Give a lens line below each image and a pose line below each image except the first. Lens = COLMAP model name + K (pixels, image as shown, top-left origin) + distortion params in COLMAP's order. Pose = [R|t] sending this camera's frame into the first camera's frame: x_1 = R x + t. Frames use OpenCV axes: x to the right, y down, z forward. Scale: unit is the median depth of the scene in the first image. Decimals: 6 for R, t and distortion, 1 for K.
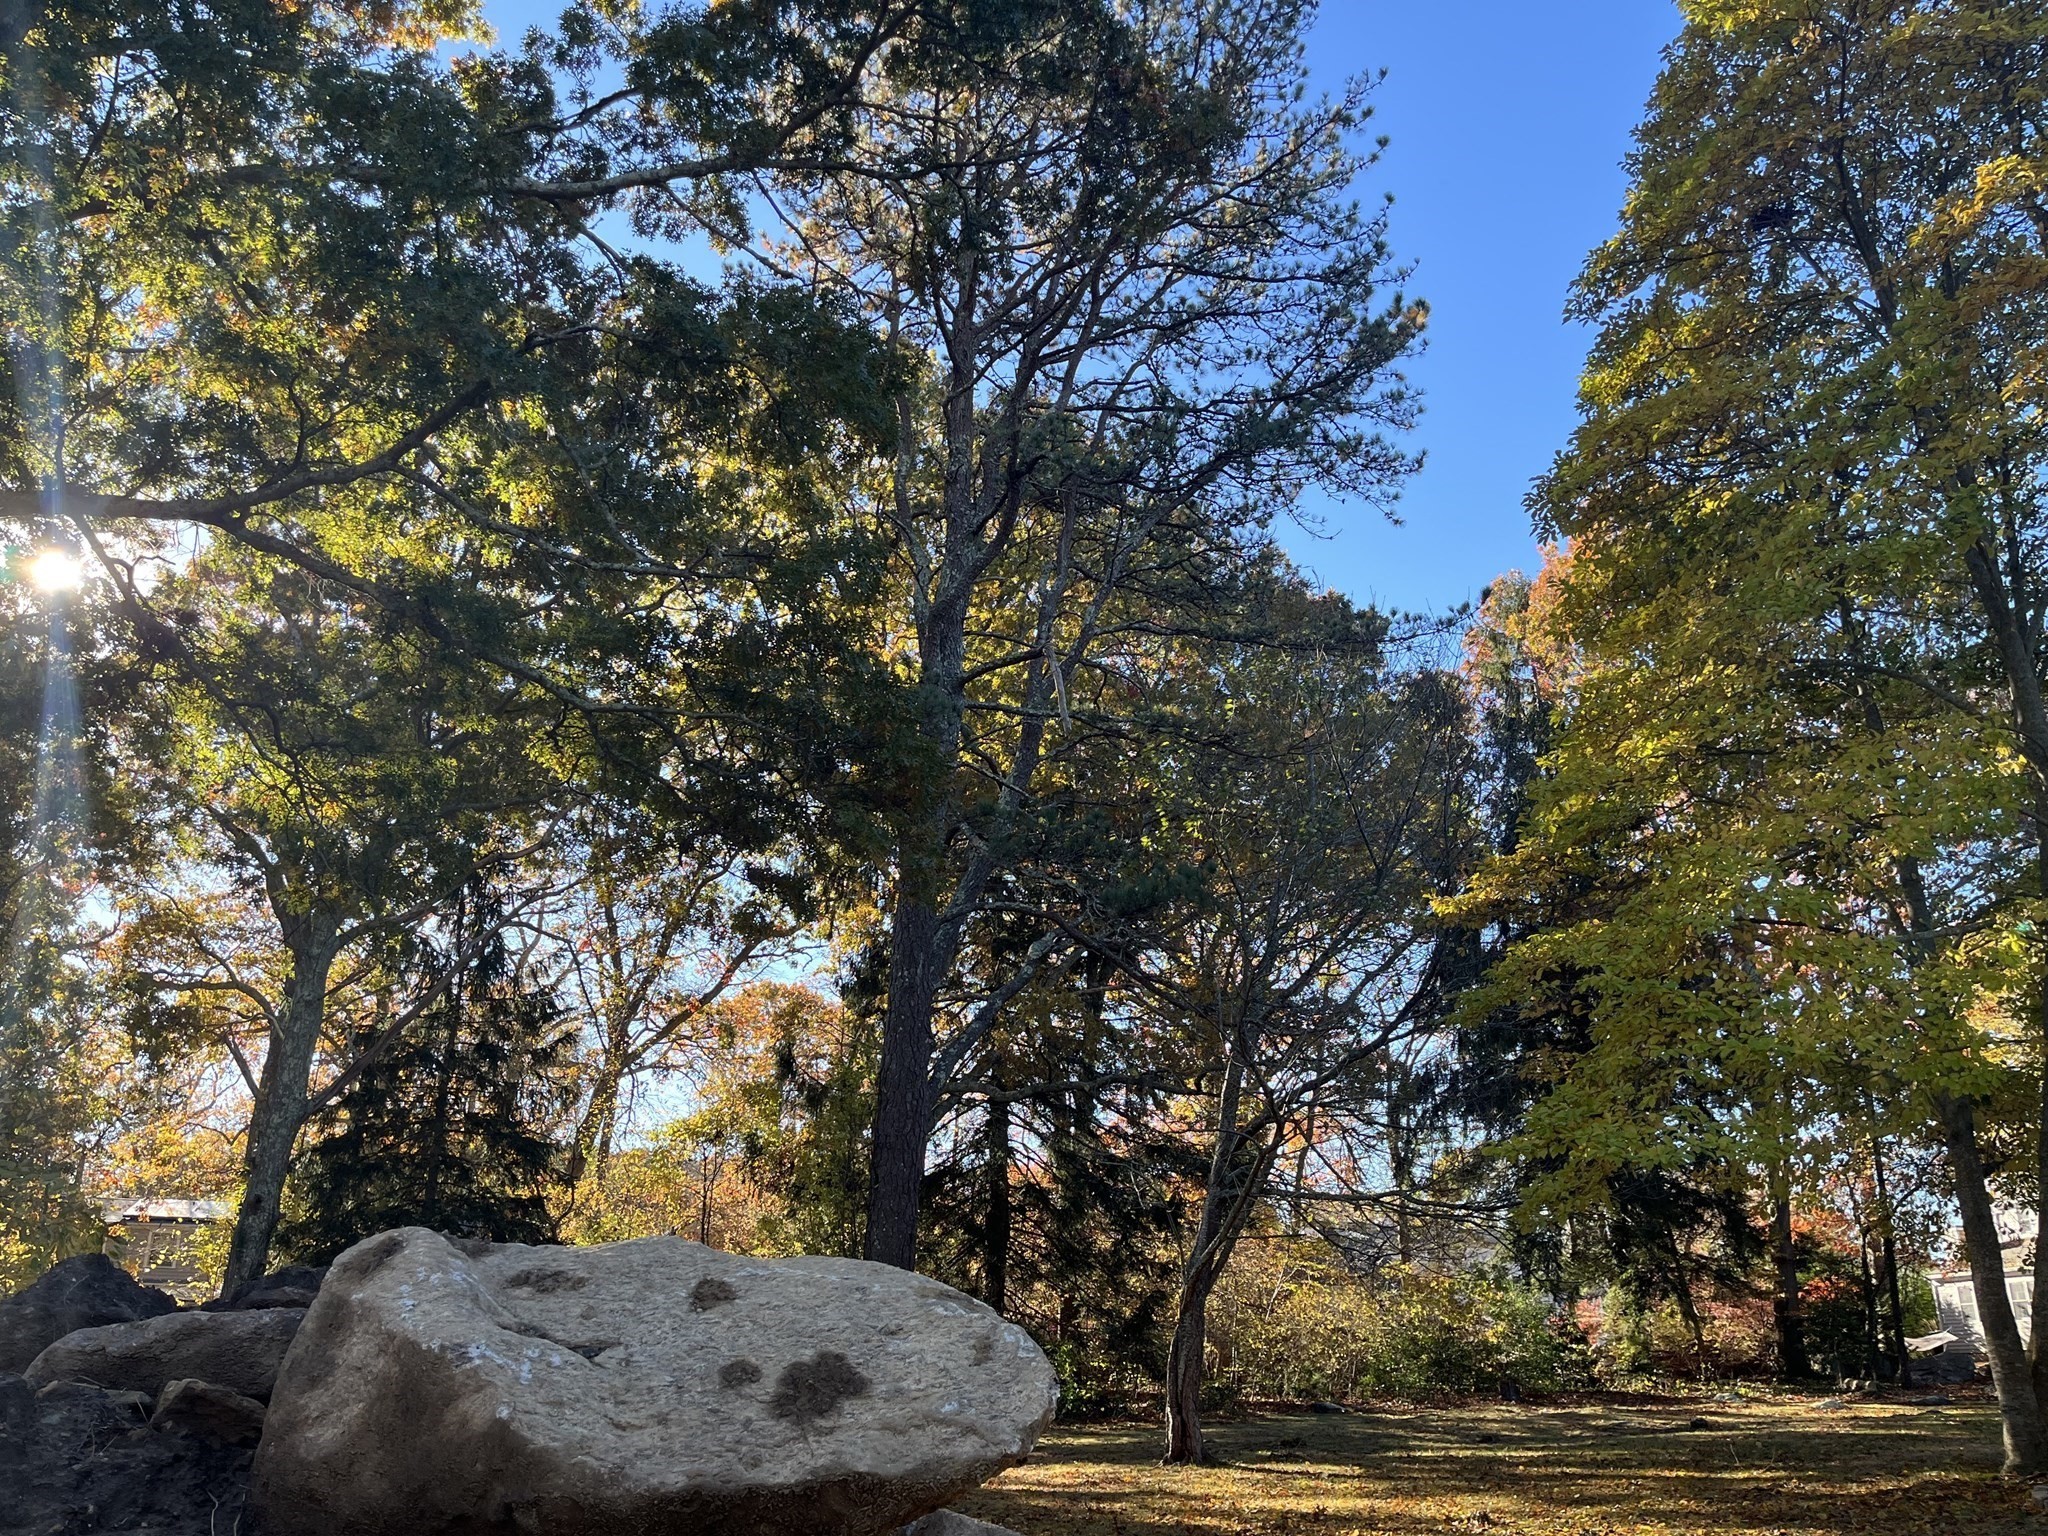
lens RADIAL K [[1547.1, 0, 1059.5], [0, 1547.1, 642.3], [0, 0, 1]] dist [0.054221, -0.111227]
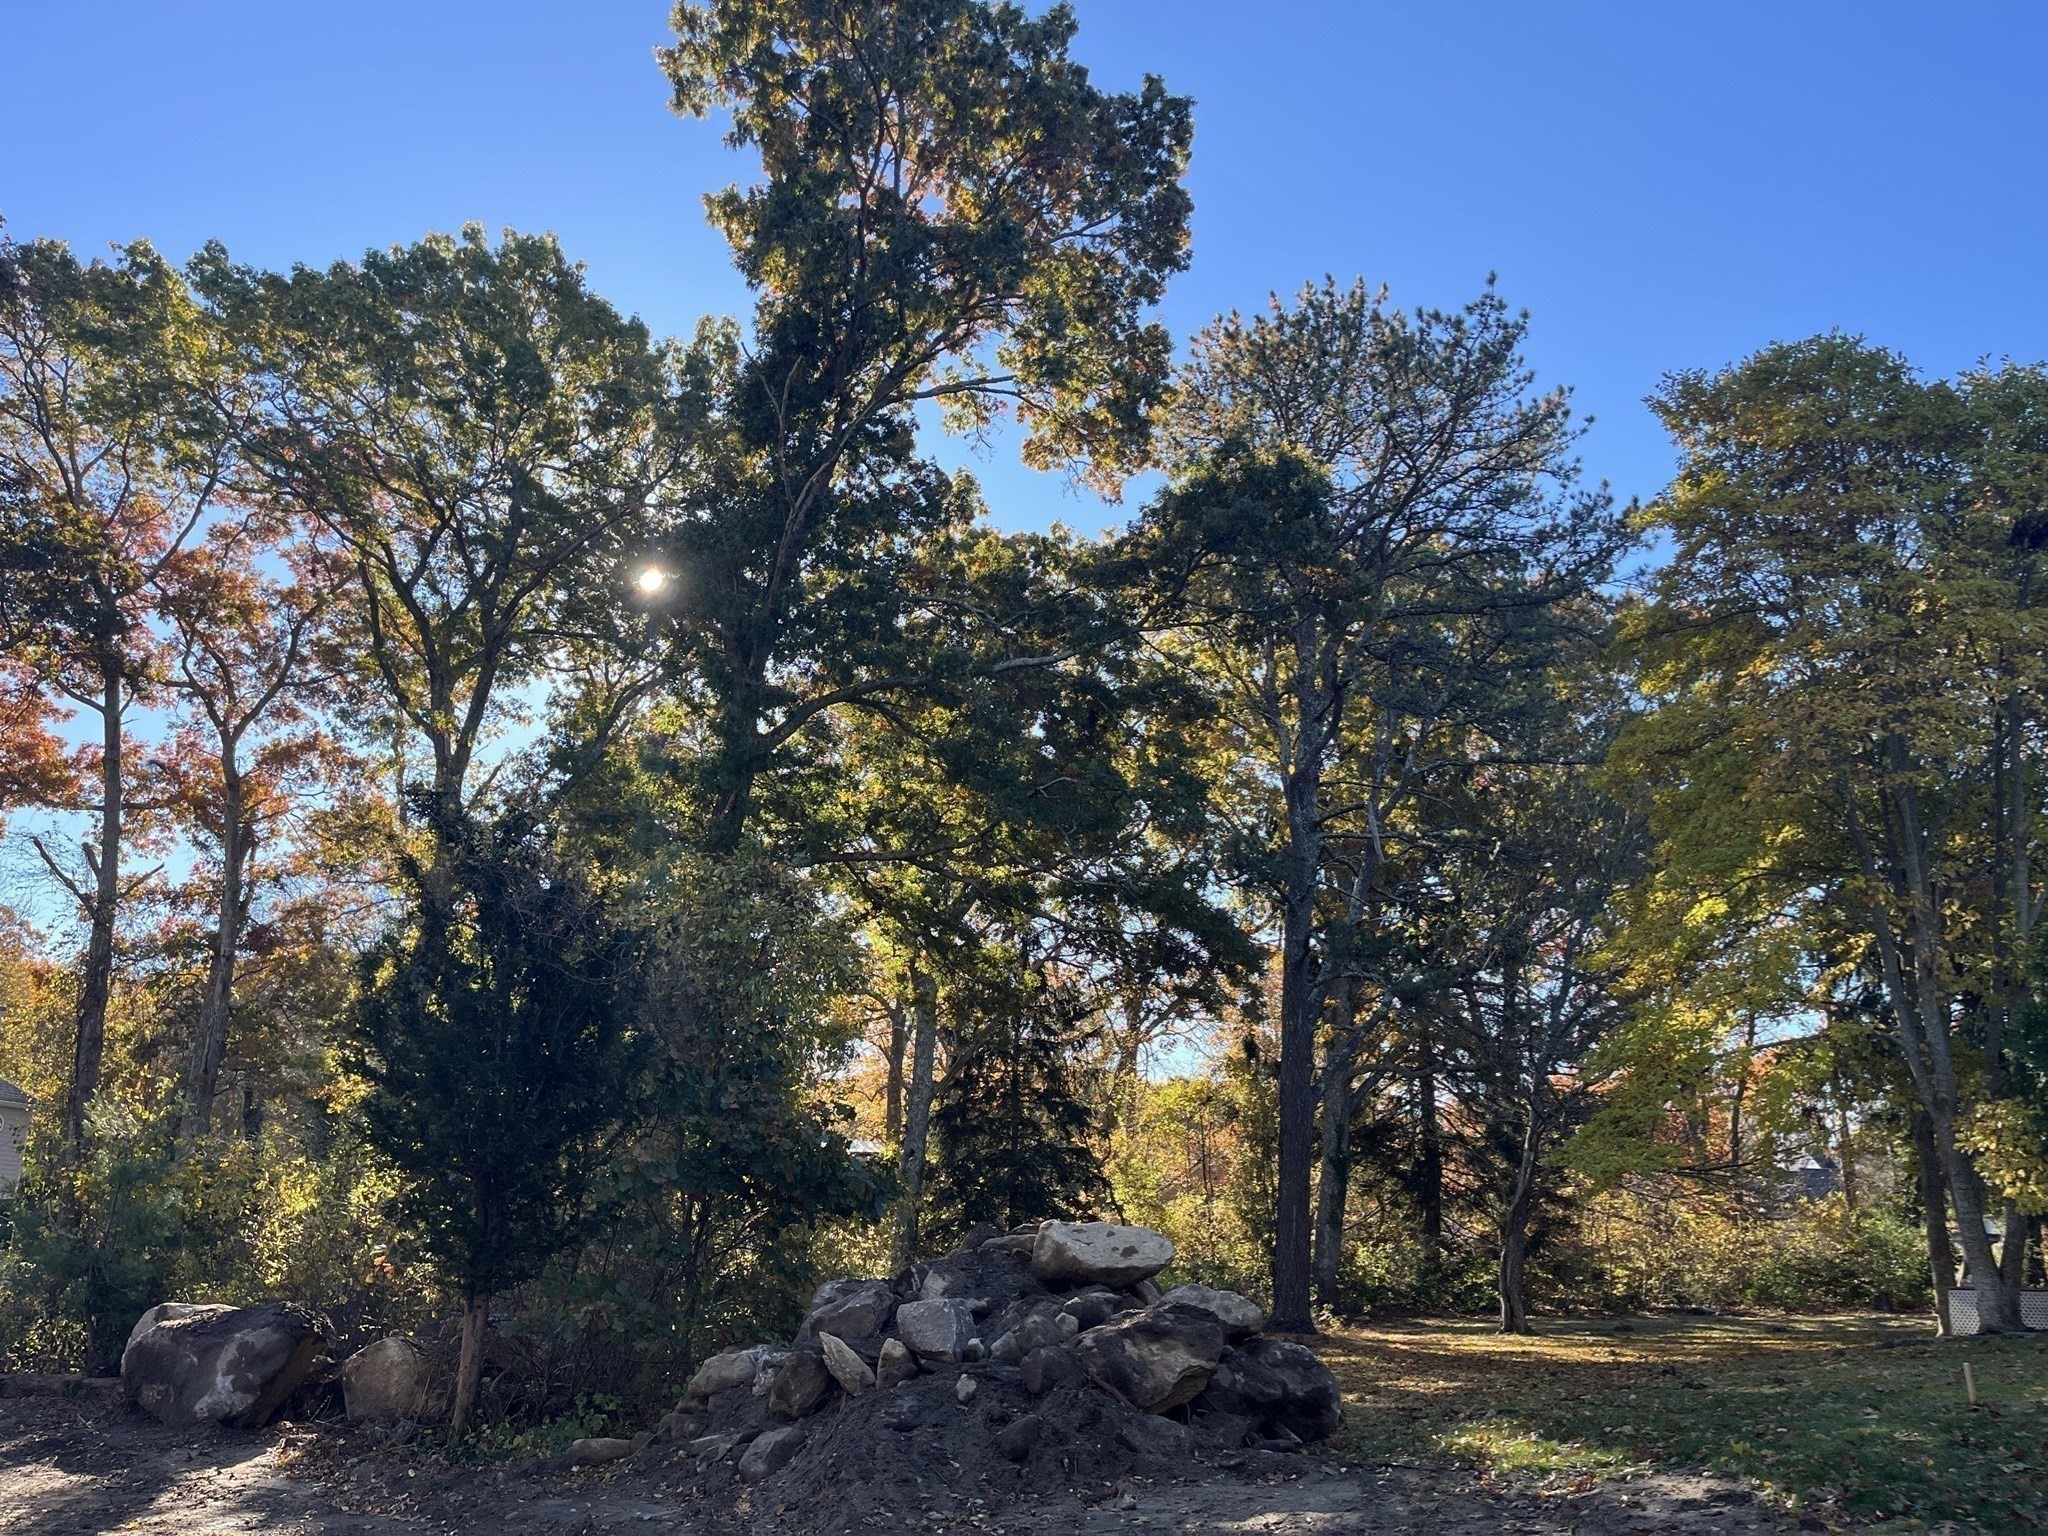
lens RADIAL K [[1561.0, 0, 1024.0], [0, 1561.0, 768.0], [0, 0, 1]] dist [0.089287, -0.113639]
pose [[0.940301, -0.075445, -0.331877, 0.156343], [0.116286, 0.987655, 0.104950, -0.195049], [0.319862, -0.137277, 0.937466, -0.435261]]
